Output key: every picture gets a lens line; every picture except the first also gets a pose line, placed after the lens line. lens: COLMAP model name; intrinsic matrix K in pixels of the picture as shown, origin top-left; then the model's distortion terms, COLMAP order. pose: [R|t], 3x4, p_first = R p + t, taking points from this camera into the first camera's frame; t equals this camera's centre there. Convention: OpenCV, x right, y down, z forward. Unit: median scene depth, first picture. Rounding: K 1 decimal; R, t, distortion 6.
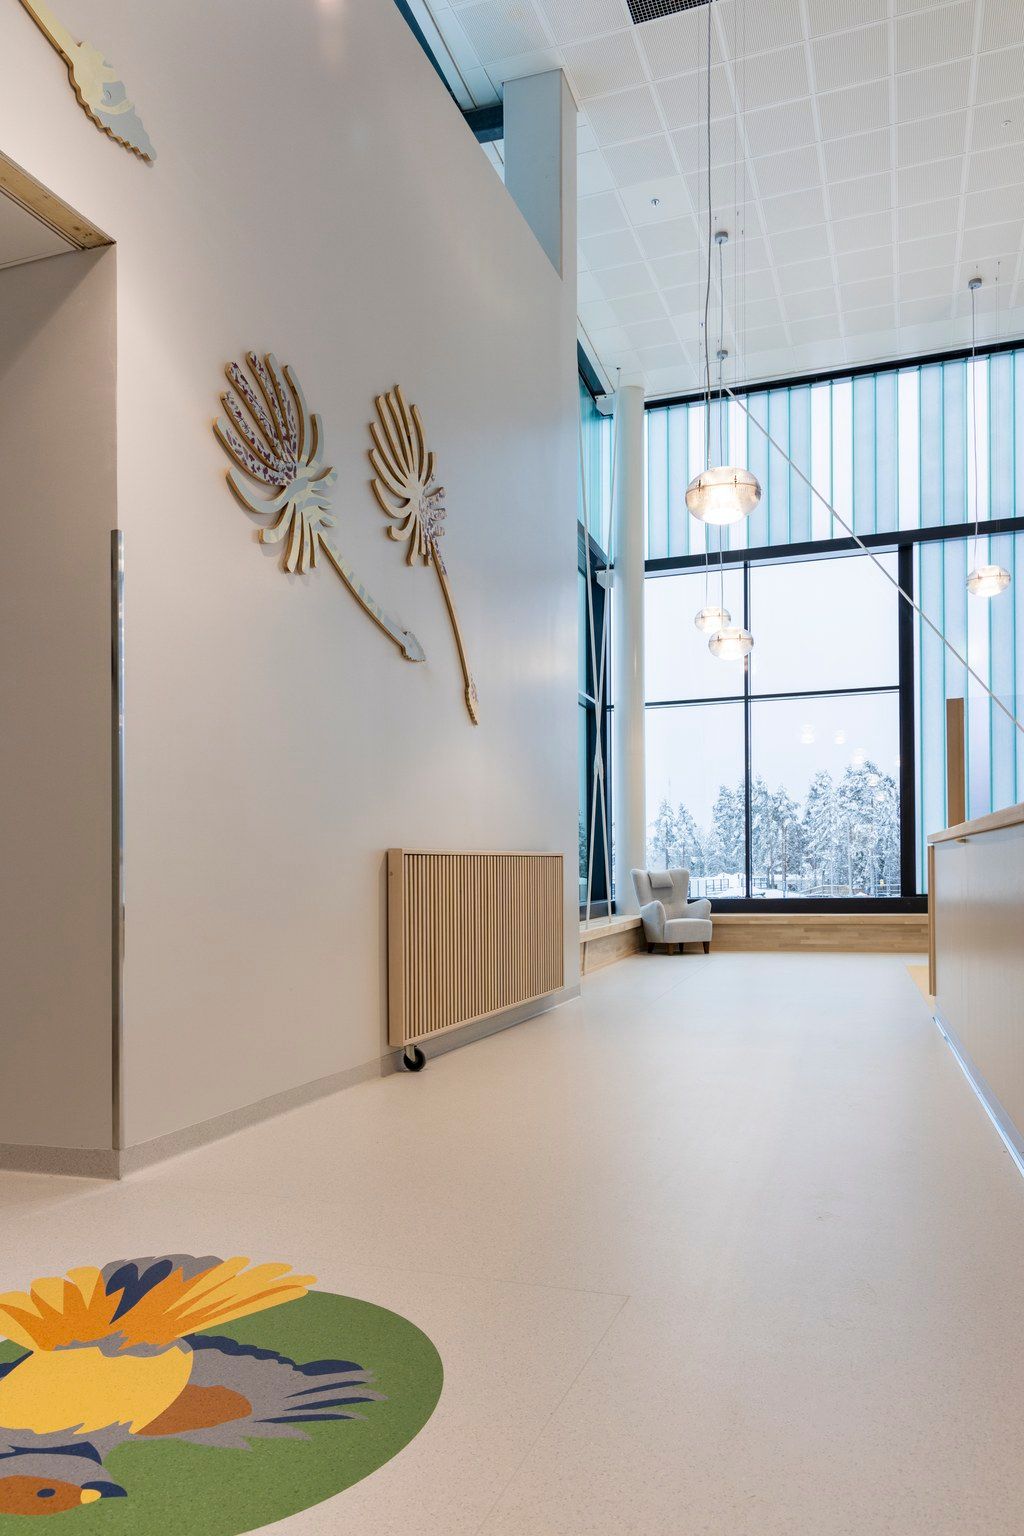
lens RADIAL K [[1104.6, 0, 536.5], [0, 1104.6, 872.2], [0, 0, 1]] dist [0.032204, -0.000730]
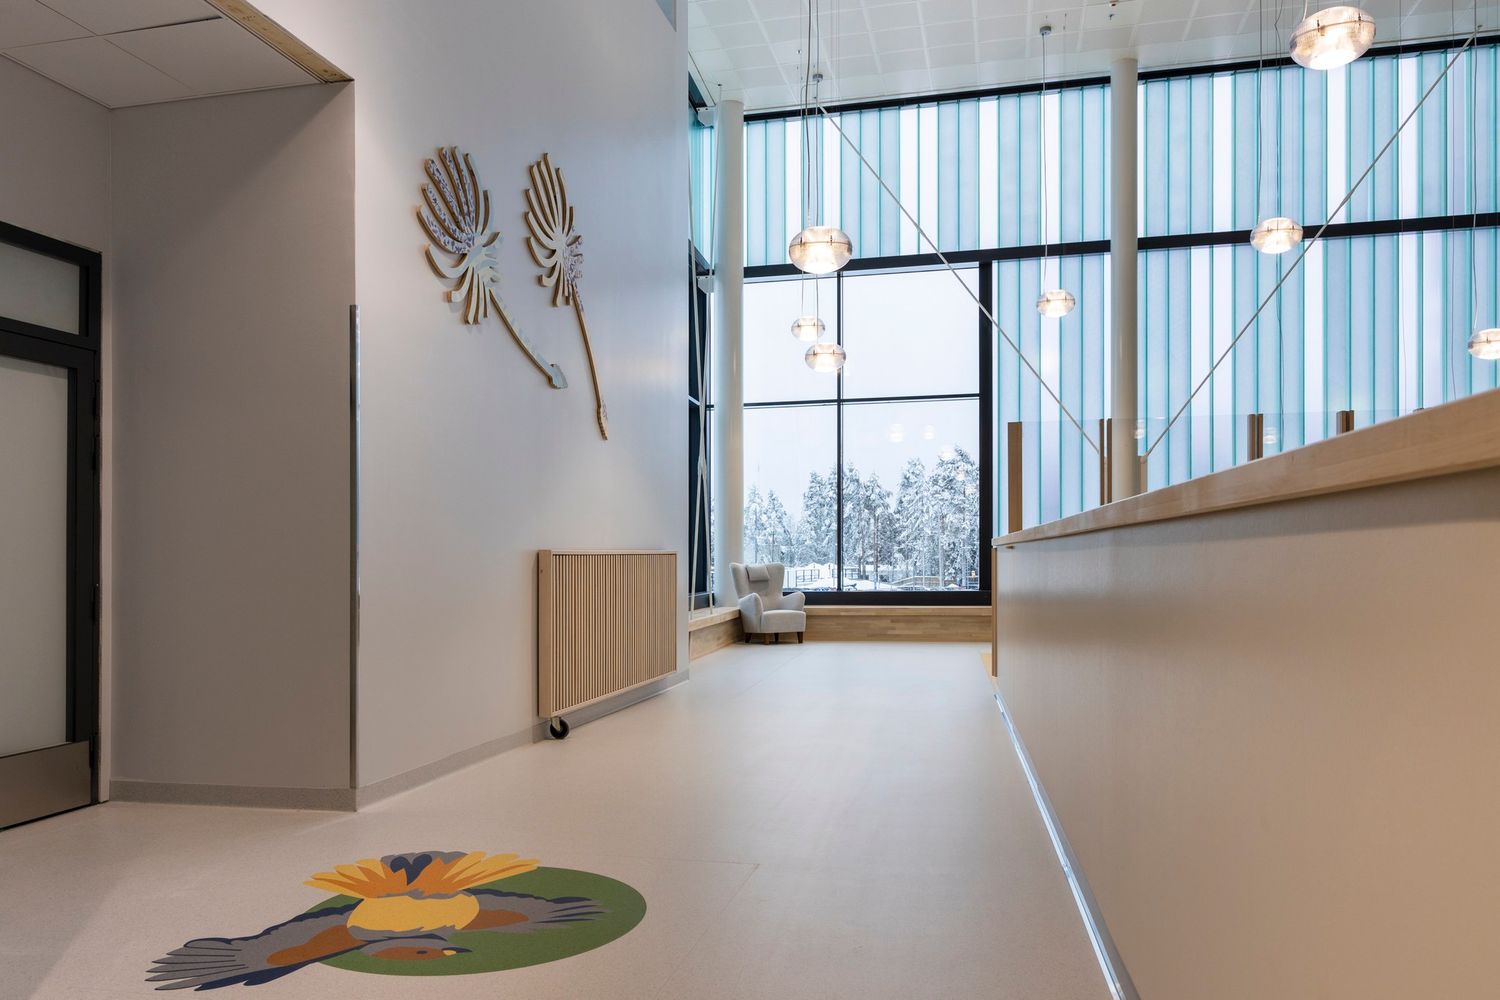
lens RADIAL K [[1158.1, 0, 725.8], [0, 1158.1, 573.9], [0, 0, 1]] dist [0.010204, 0.002135]
pose [[0.995805, 0.004726, 0.091376, -0.020213], [-0.005705, 0.999929, 0.010457, -0.004111], [-0.091321, -0.010935, 0.995762, -0.103452]]
